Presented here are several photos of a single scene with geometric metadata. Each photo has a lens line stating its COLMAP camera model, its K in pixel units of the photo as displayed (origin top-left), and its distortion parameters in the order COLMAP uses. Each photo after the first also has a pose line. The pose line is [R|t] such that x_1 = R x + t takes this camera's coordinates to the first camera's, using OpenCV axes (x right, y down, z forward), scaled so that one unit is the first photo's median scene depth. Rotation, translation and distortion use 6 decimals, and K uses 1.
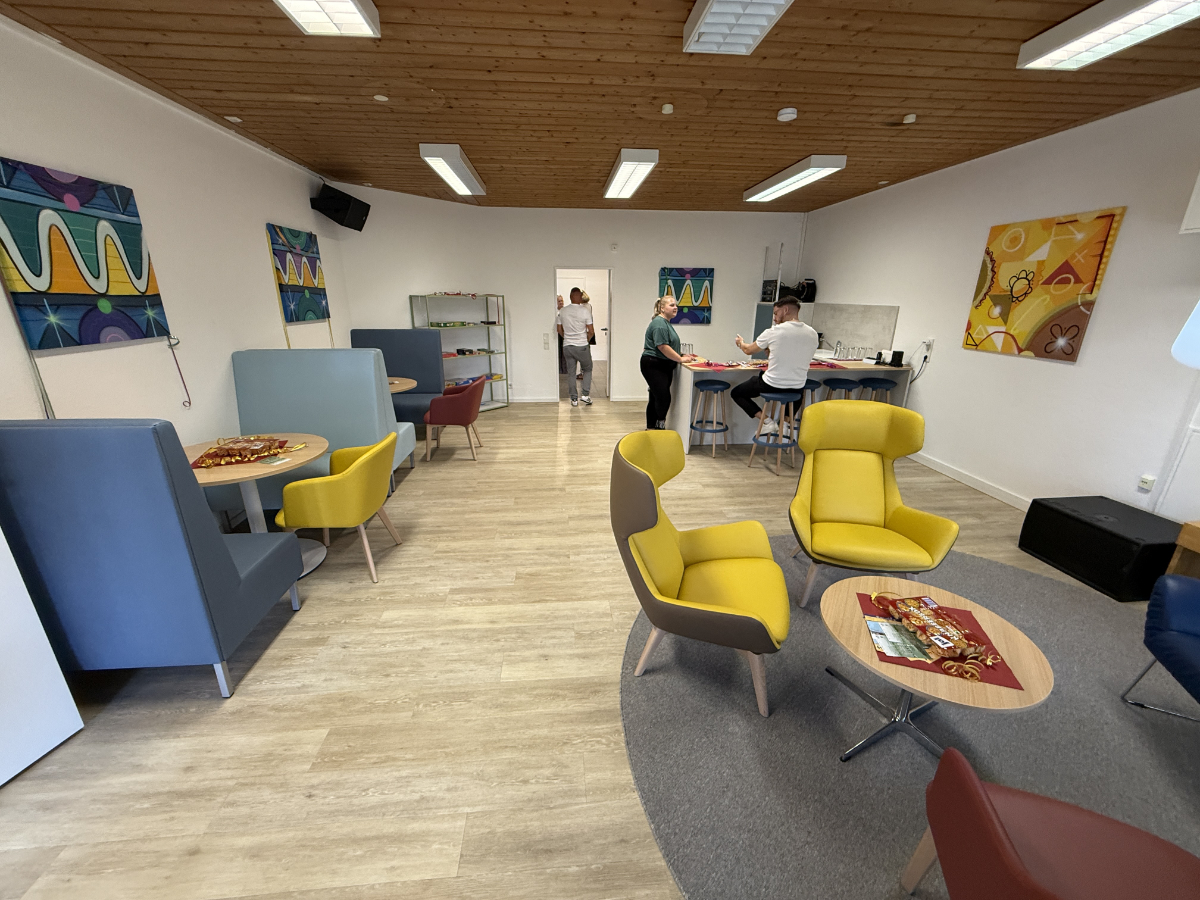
lens RADIAL K [[477.7, 0, 595.8], [0, 477.7, 451.7], [0, 0, 1]] dist [-0.000691, 0.000017]
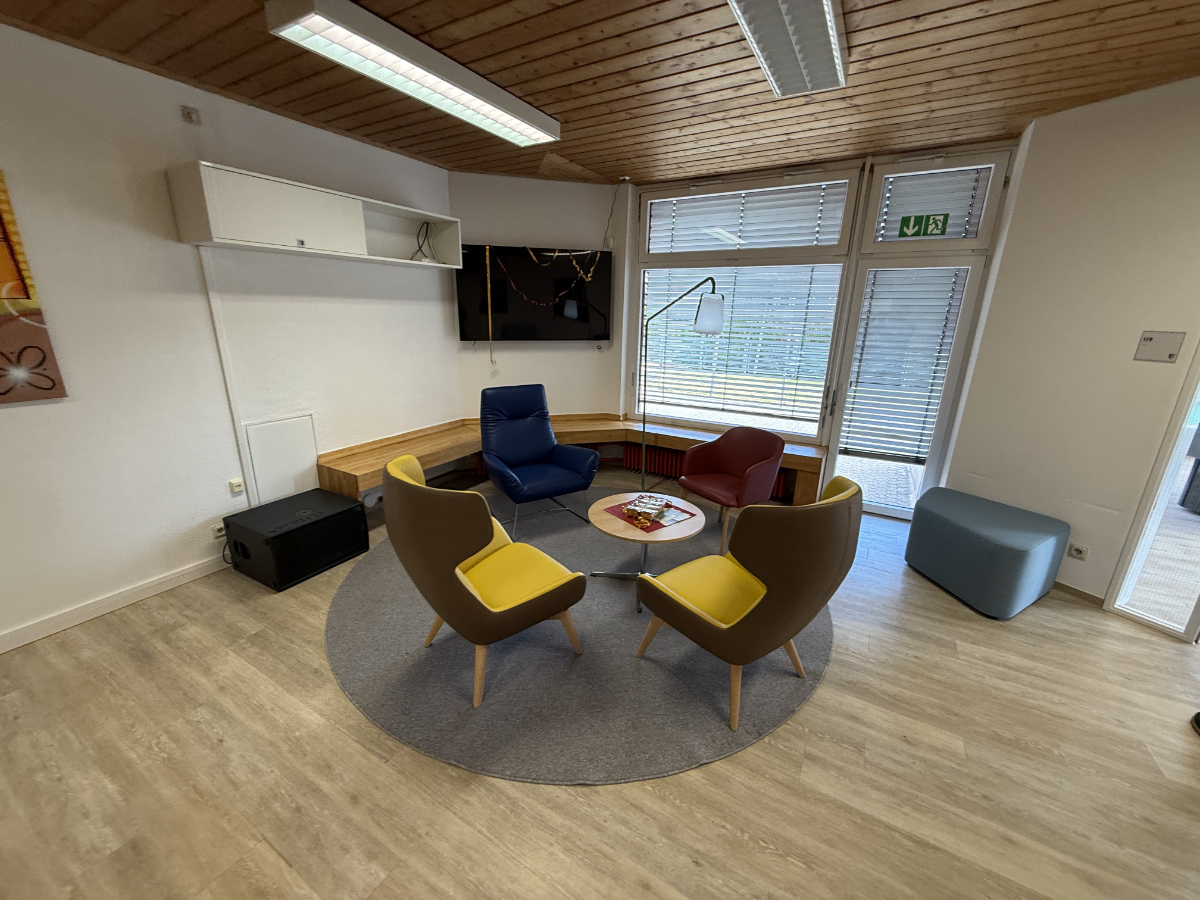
lens RADIAL K [[477.7, 0, 595.8], [0, 477.7, 451.7], [0, 0, 1]] dist [-0.000691, 0.000017]
pose [[-0.816732, -0.181830, 0.547619, -0.021606], [0.161893, 0.838722, 0.519938, -0.460366], [-0.553841, 0.513306, -0.655574, 1.379949]]
